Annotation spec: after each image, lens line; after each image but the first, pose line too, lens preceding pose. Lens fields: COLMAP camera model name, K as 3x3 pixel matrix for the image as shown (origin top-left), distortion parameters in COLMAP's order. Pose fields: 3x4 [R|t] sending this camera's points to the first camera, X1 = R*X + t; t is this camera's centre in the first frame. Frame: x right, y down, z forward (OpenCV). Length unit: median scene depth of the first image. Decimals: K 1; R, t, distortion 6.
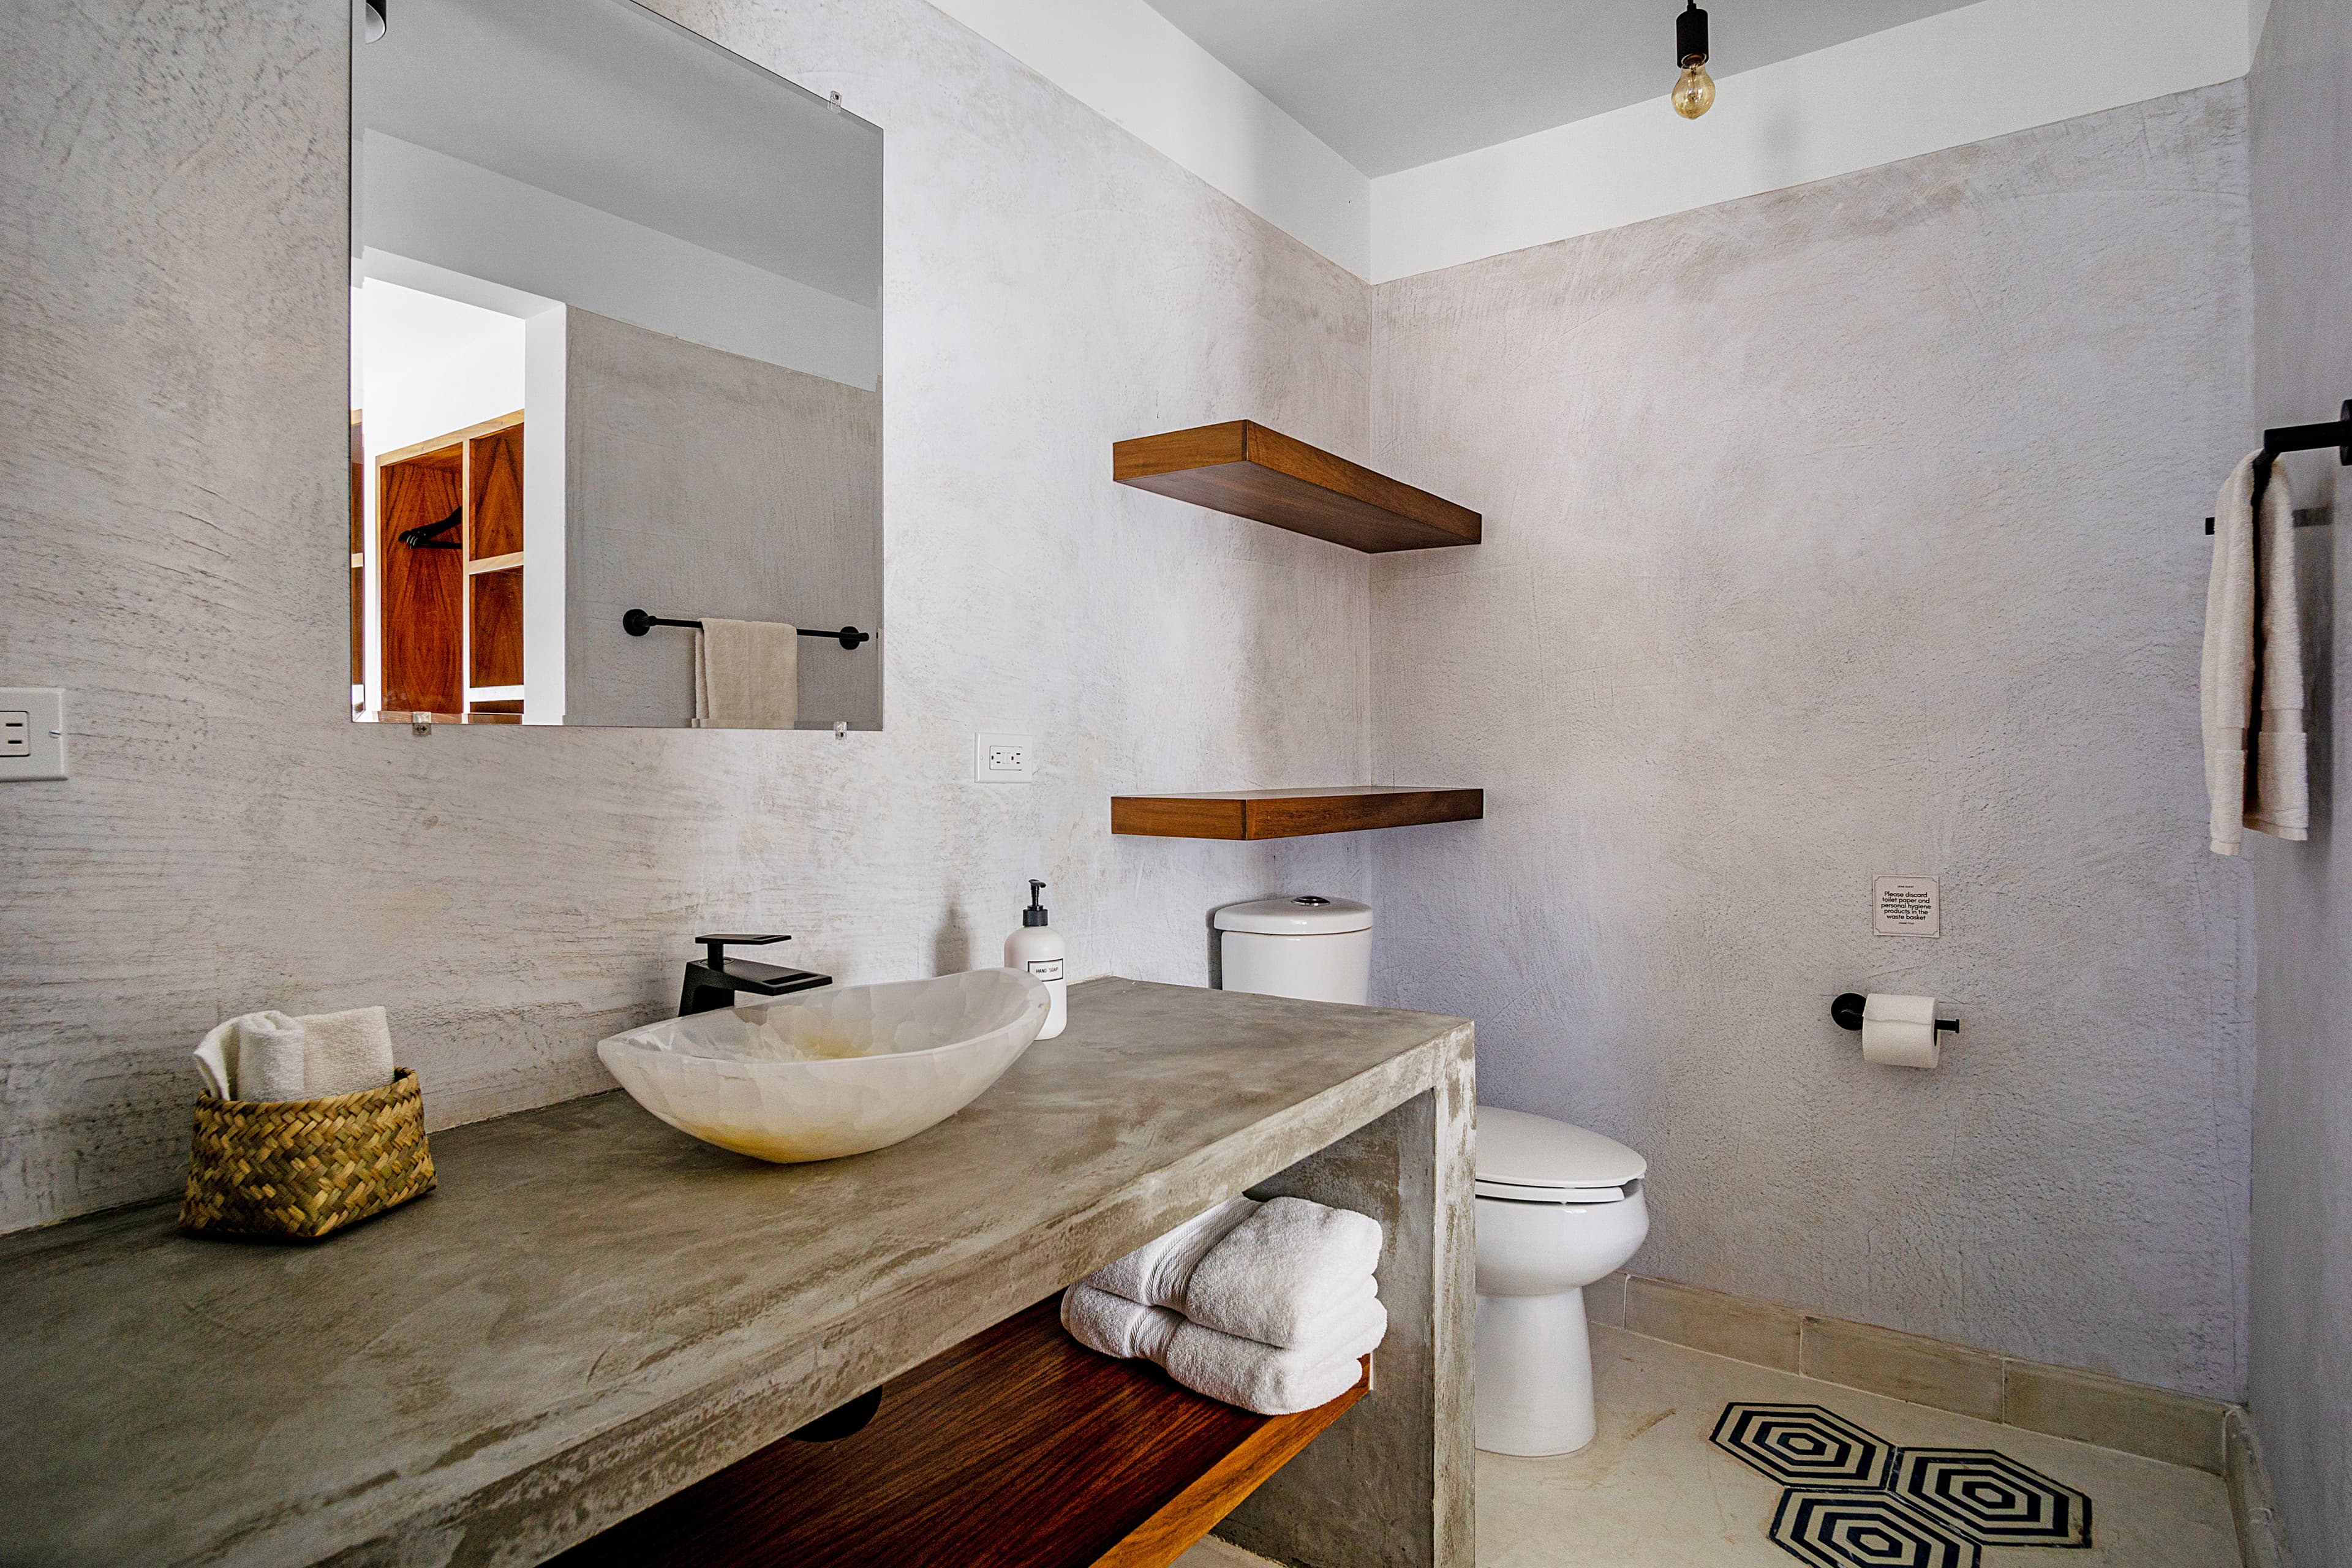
lens RADIAL K [[1295.0, 0, 1210.4], [0, 1295.0, 753.6], [0, 0, 1]] dist [-0.015906, 0.001479]
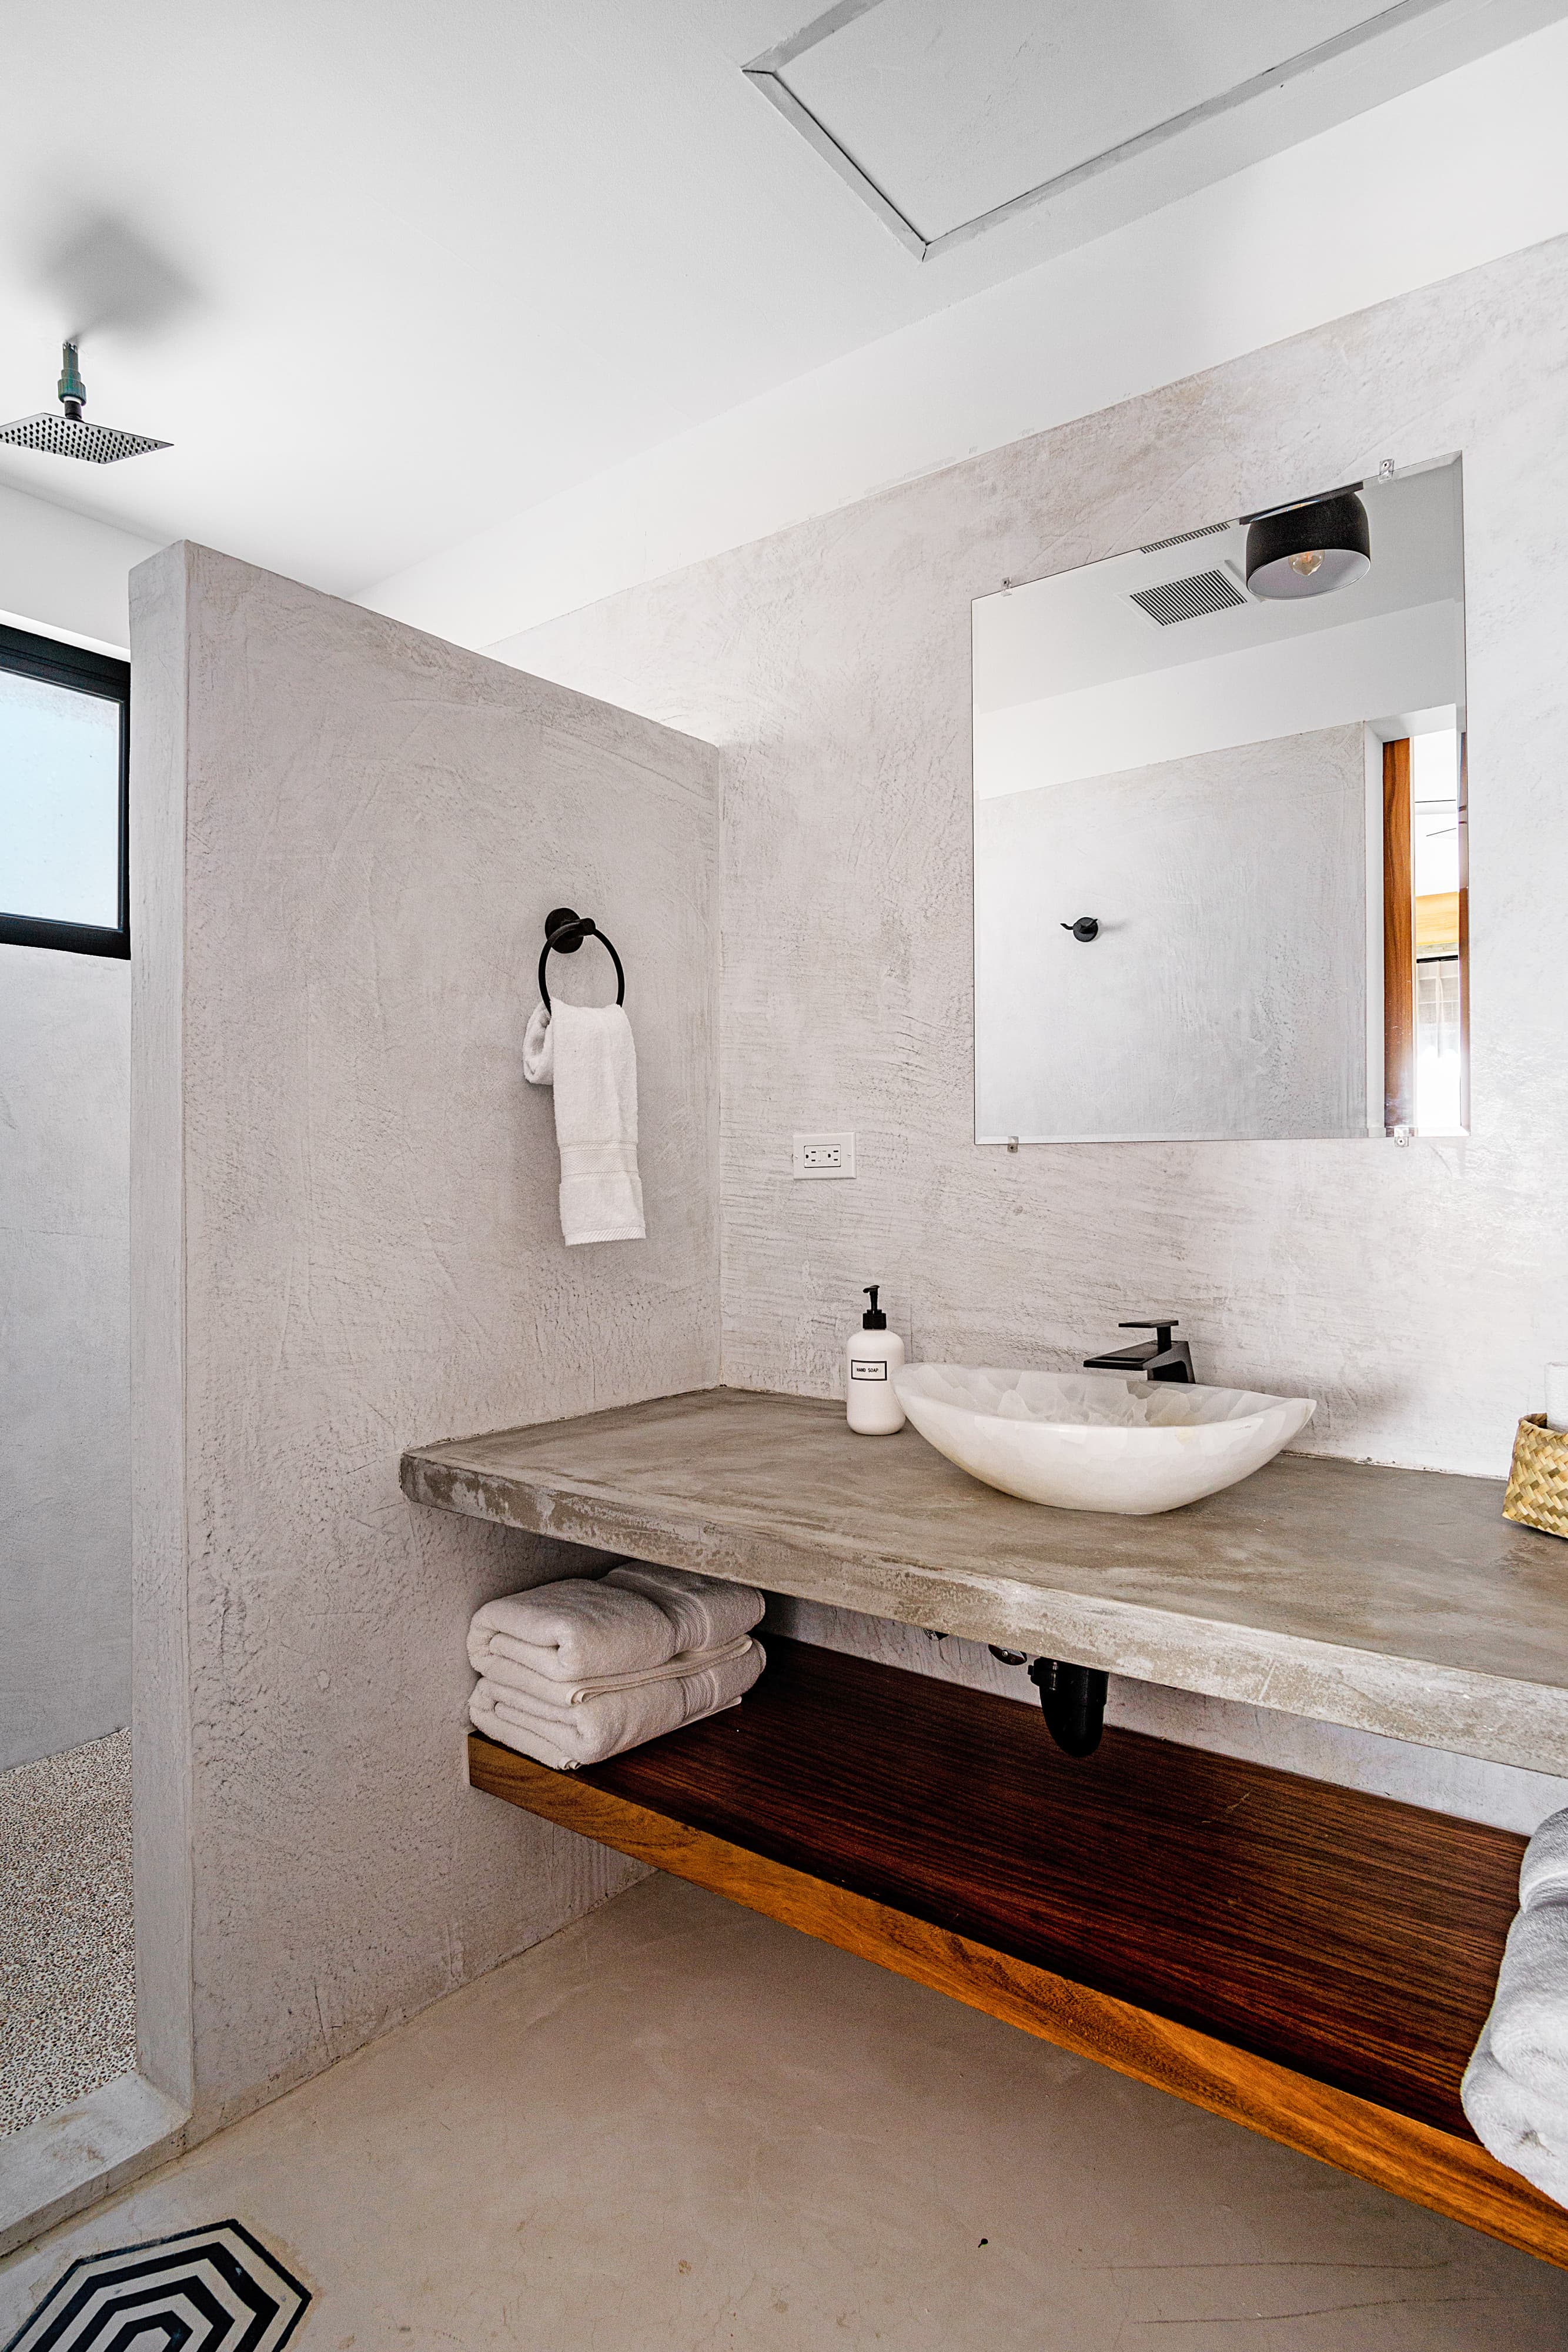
lens RADIAL K [[1288.0, 0, 773.2], [0, 1288.0, 1176.3], [0, 0, 1]] dist [-0.031760, 0.002136]
pose [[-0.071619, 0.003362, -0.997426, 0.874269], [0.002525, 0.999992, 0.003190, 0.008490], [0.997429, -0.002290, -0.071627, 0.813423]]
